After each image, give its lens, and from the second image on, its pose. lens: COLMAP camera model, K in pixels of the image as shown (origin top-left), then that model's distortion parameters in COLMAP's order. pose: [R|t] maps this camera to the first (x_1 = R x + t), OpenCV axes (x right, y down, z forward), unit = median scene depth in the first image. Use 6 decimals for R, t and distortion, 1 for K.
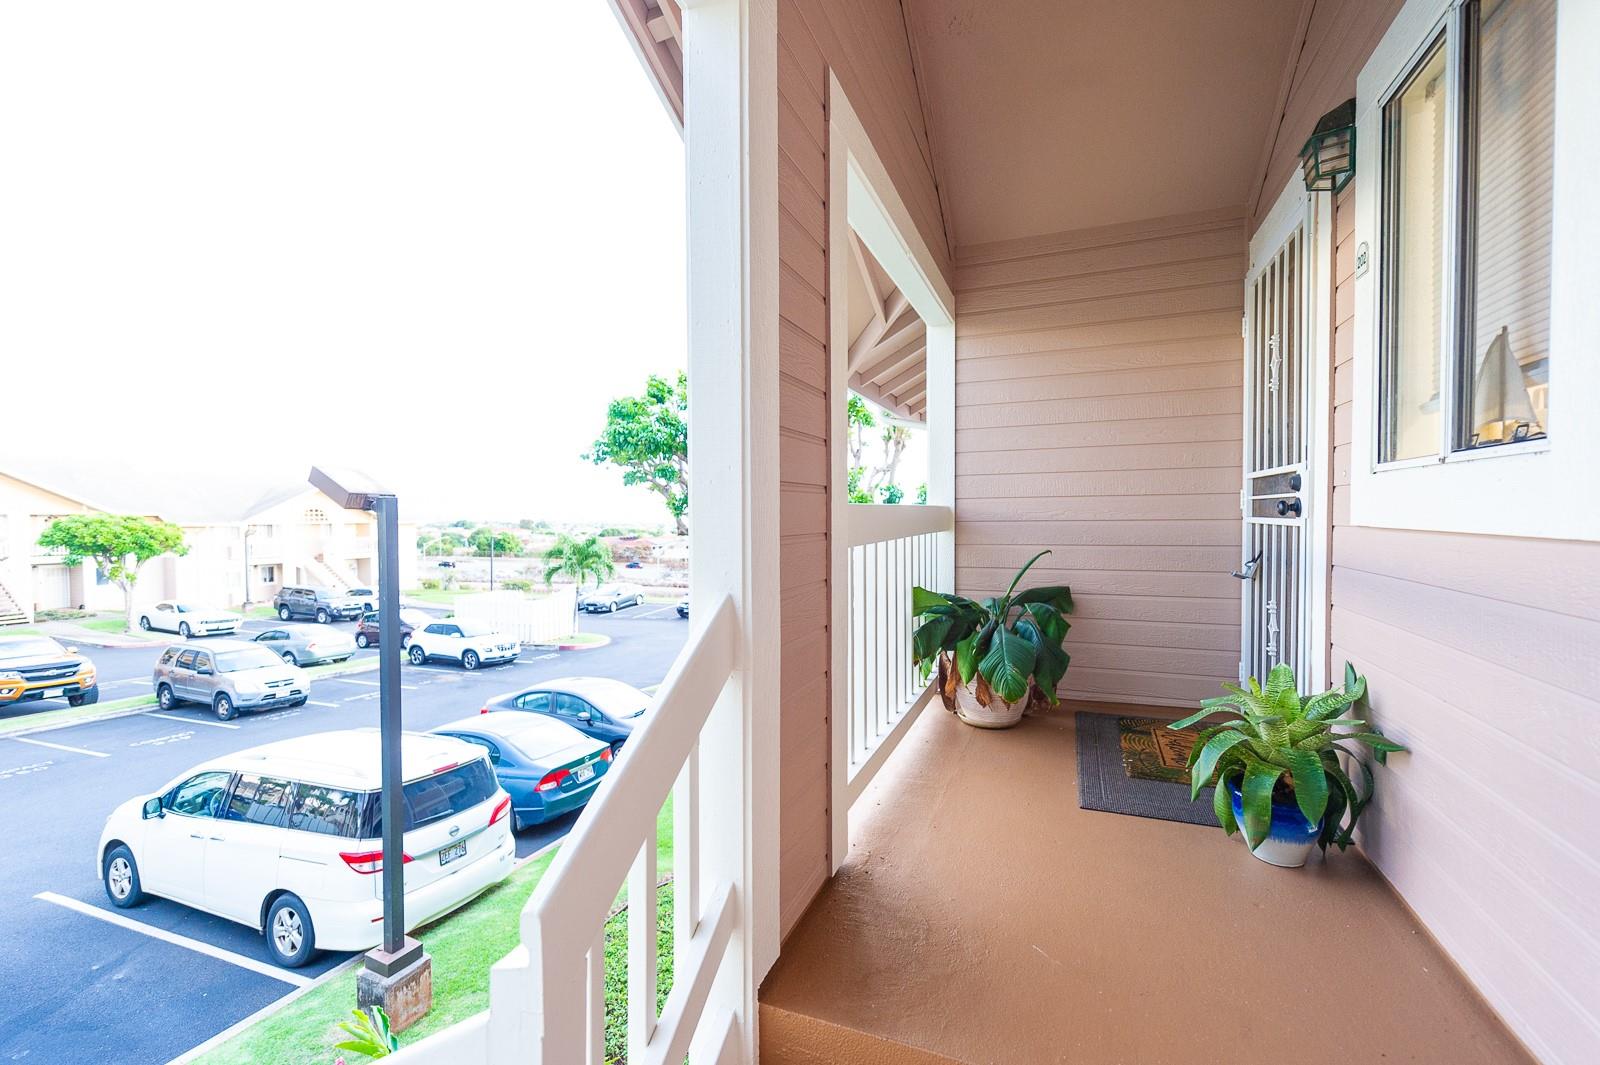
lens RADIAL K [[667.3, 0, 805.2], [0, 667.3, 529.5], [0, 0, 1]] dist [-0.000236, -0.001260]
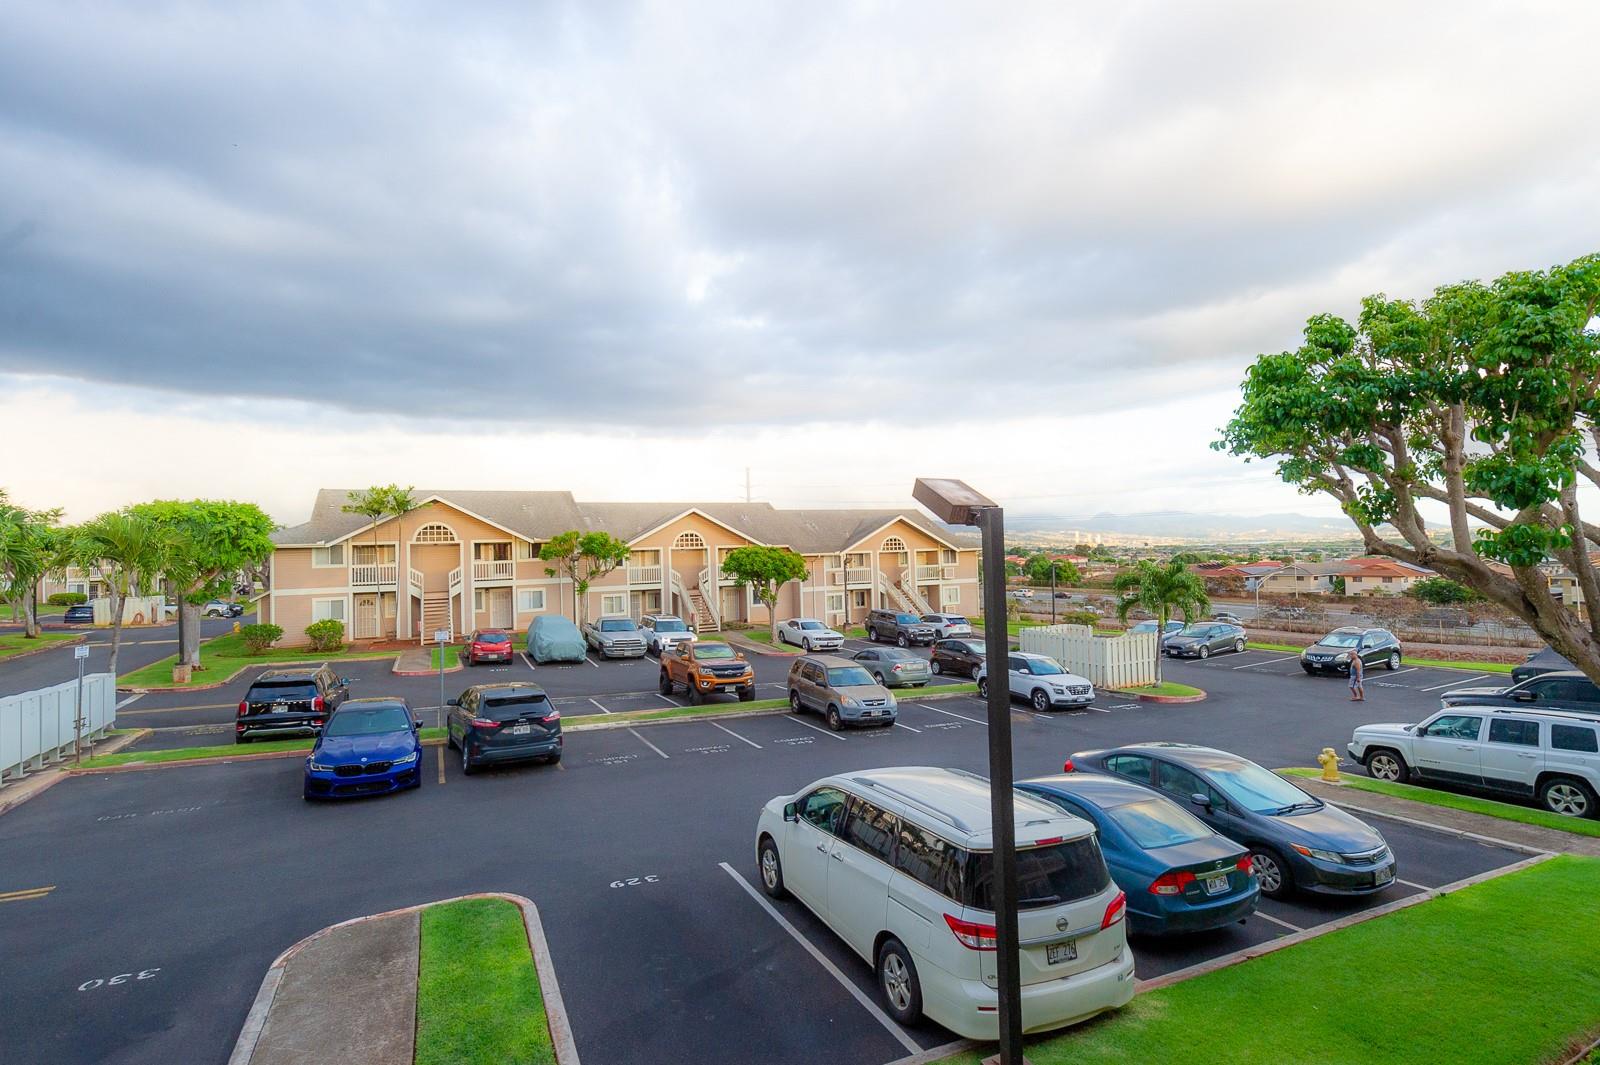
lens RADIAL K [[735.6, 0, 792.9], [0, 735.6, 528.8], [0, 0, 1]] dist [0.000720, -0.000191]
pose [[0.722965, -0.038054, -0.689836, -0.075107], [0.011017, 0.998990, -0.043562, 0.006446], [0.690797, 0.023895, 0.722654, 0.071053]]
